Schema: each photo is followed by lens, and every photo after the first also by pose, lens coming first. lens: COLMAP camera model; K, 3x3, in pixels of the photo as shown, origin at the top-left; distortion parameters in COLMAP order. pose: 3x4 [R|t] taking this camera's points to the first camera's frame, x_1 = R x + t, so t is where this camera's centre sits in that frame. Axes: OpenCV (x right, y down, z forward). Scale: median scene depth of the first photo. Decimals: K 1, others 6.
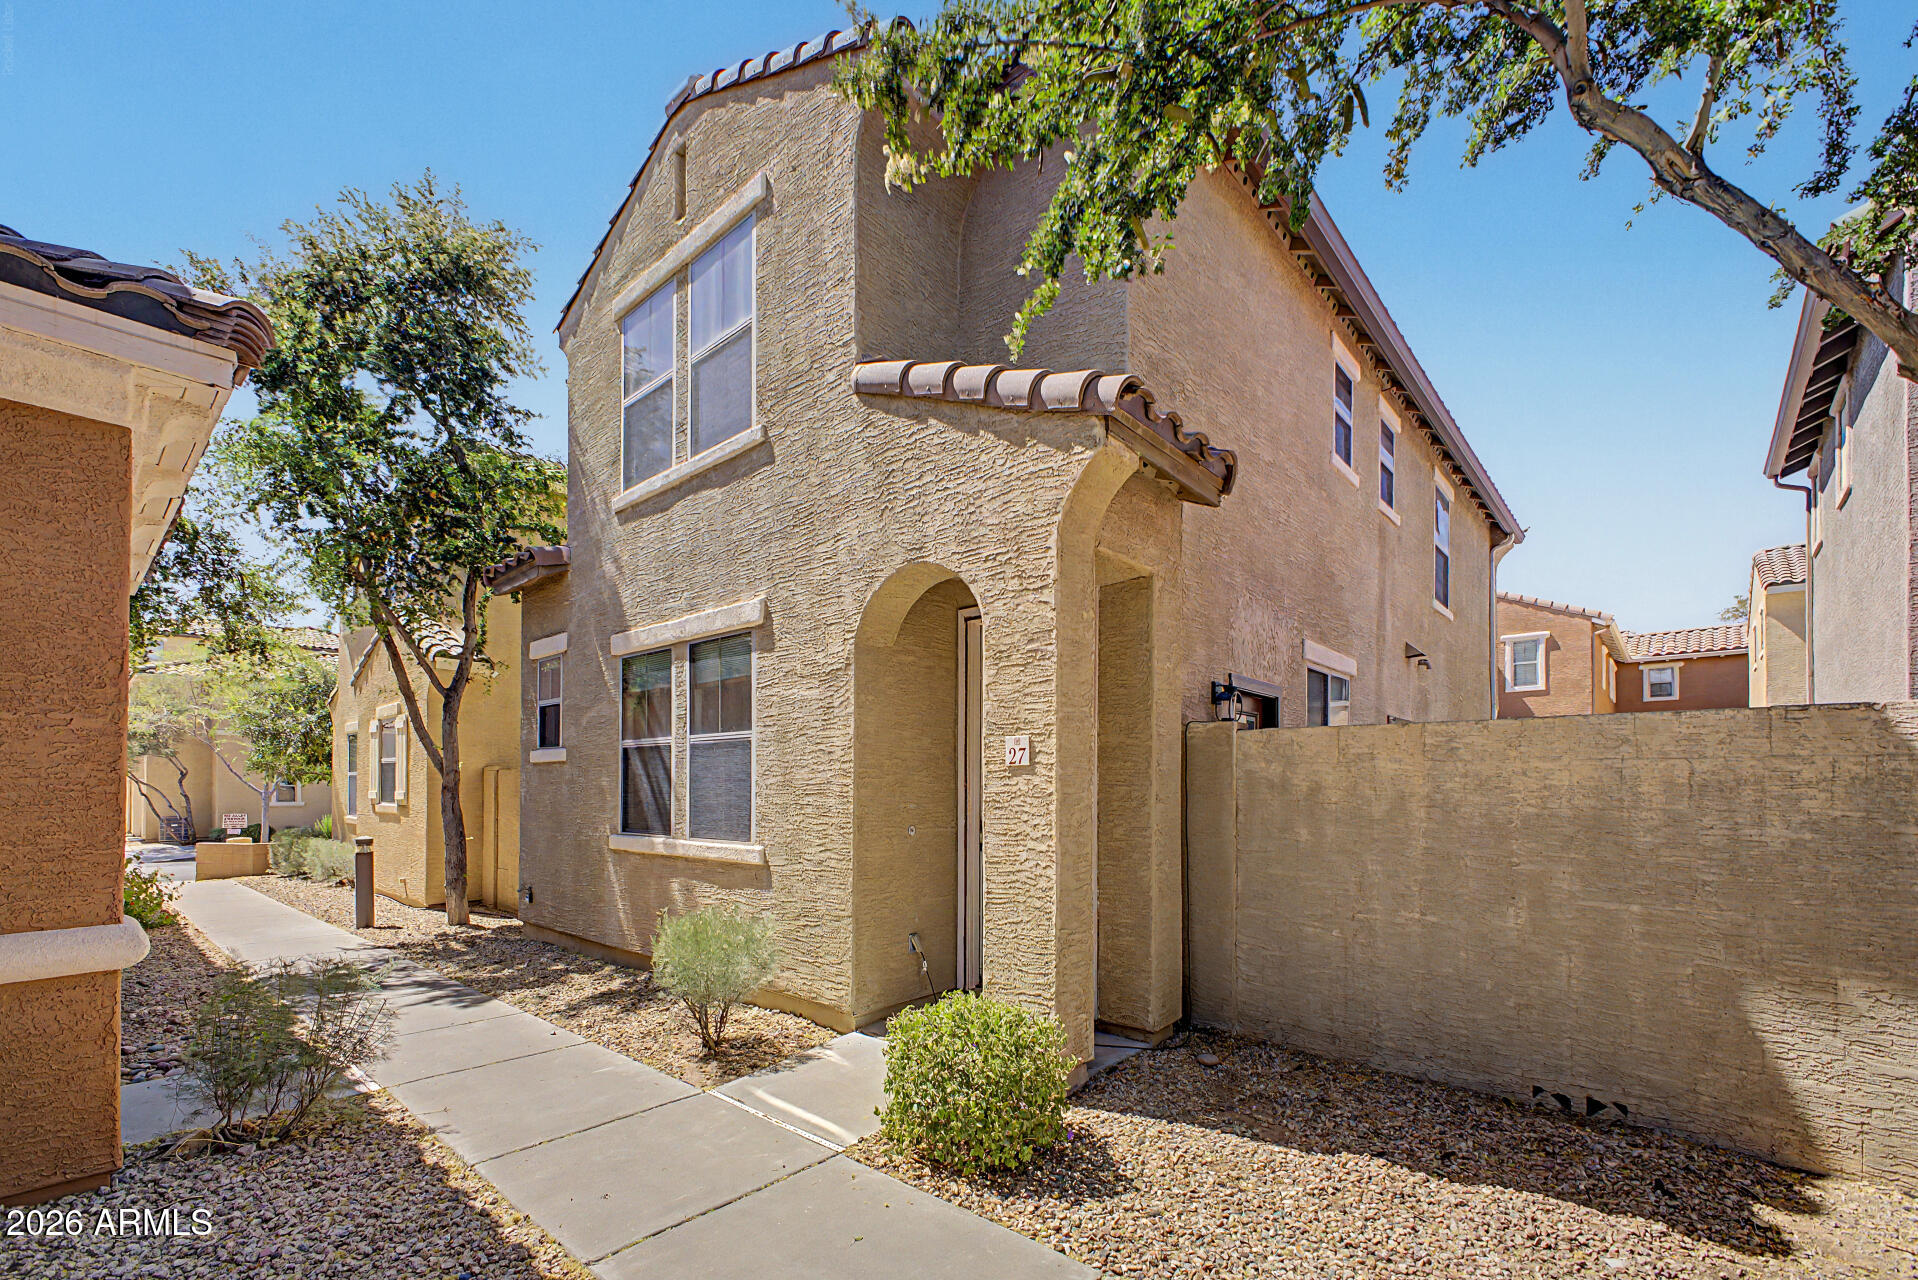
lens RADIAL K [[759.7, 0, 959.3], [0, 759.7, 632.1], [0, 0, 1]] dist [0.000625, -0.000432]
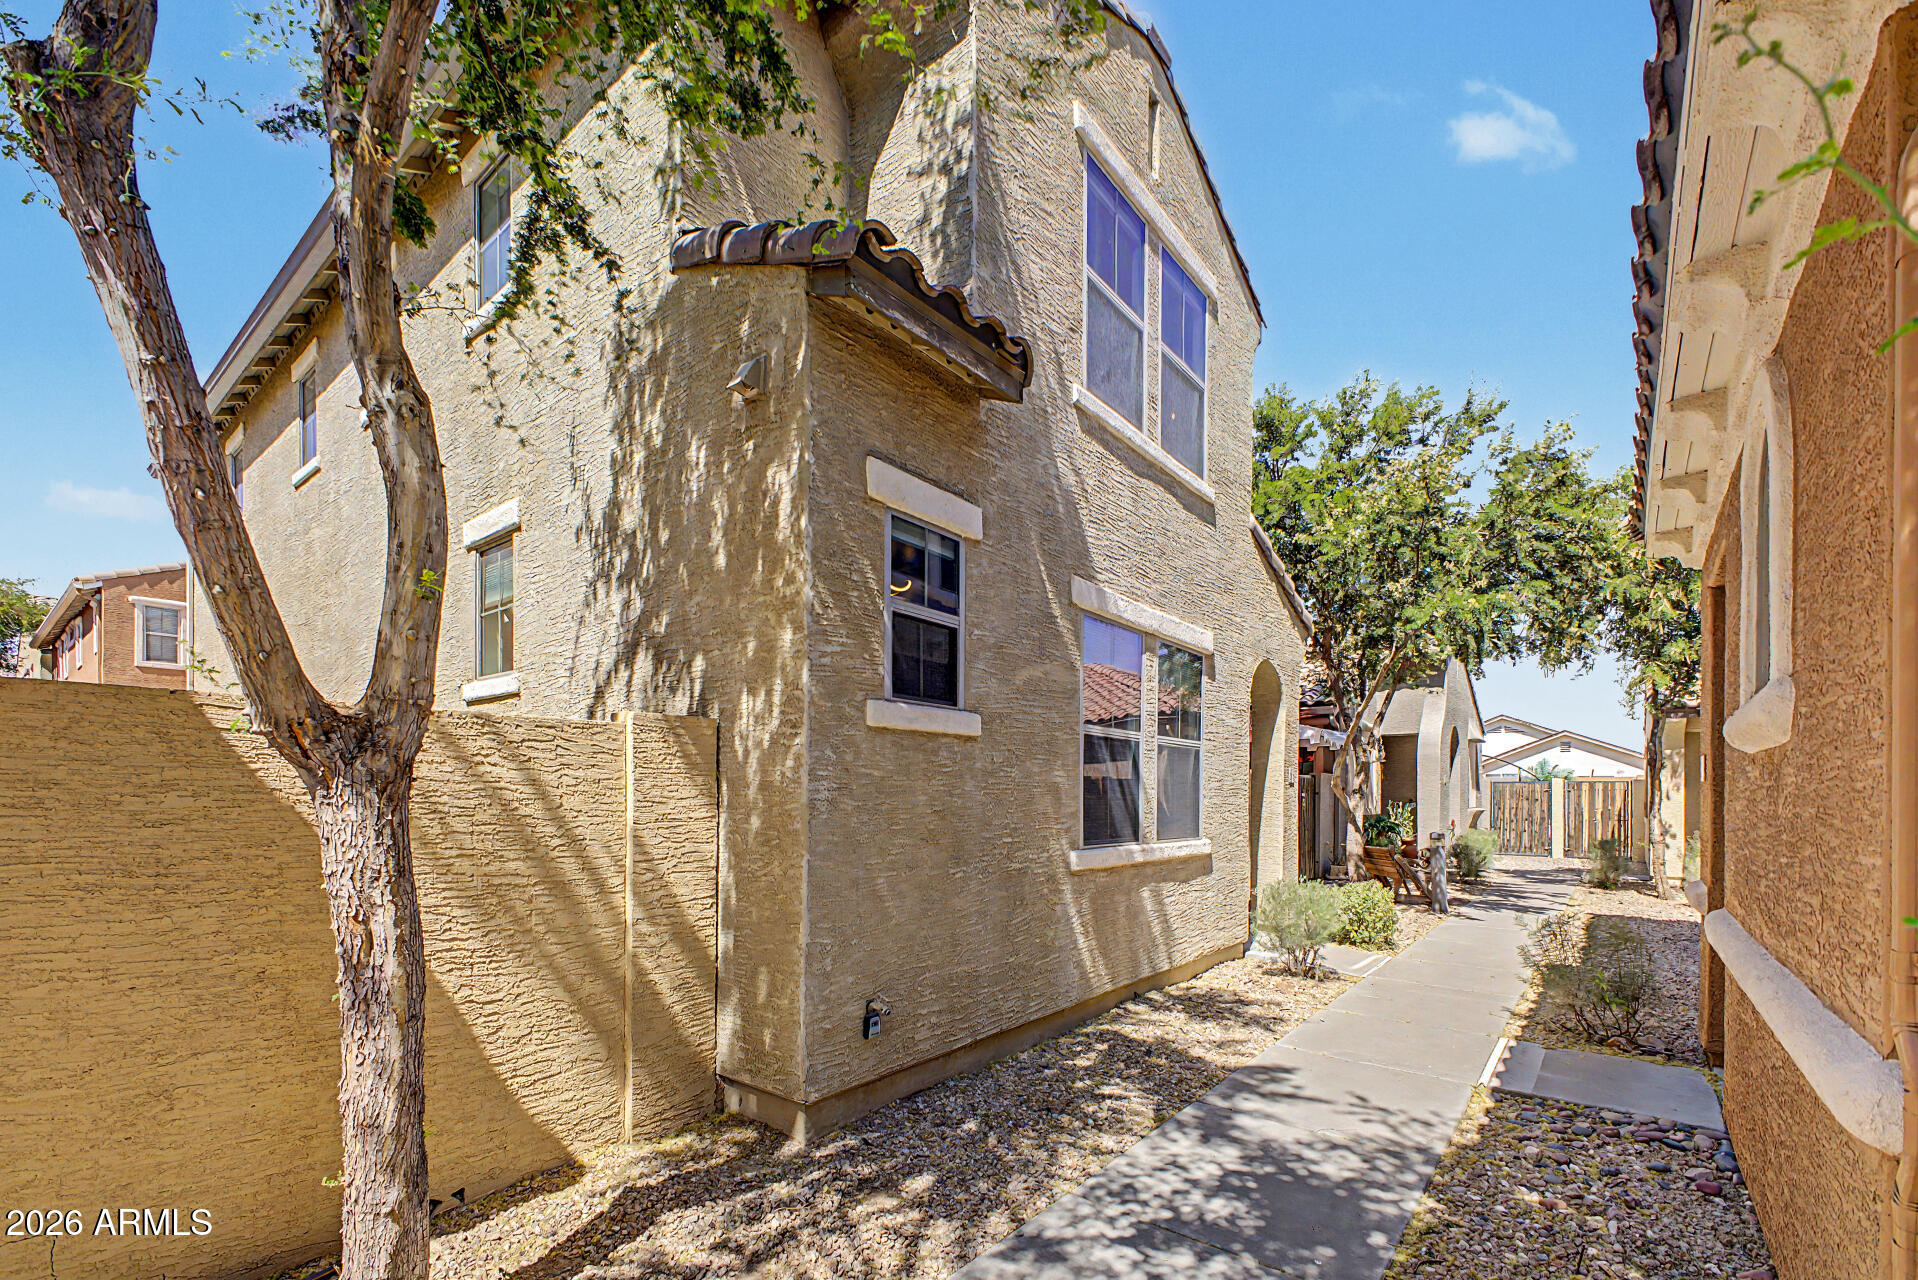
lens RADIAL K [[759.7, 0, 959.3], [0, 759.7, 632.1], [0, 0, 1]] dist [0.000625, -0.000432]
pose [[-0.003598, 0.206670, 0.978404, -1.214734], [-0.218086, 0.954697, -0.202465, 0.238935], [-0.975923, -0.214104, 0.041637, 1.127027]]
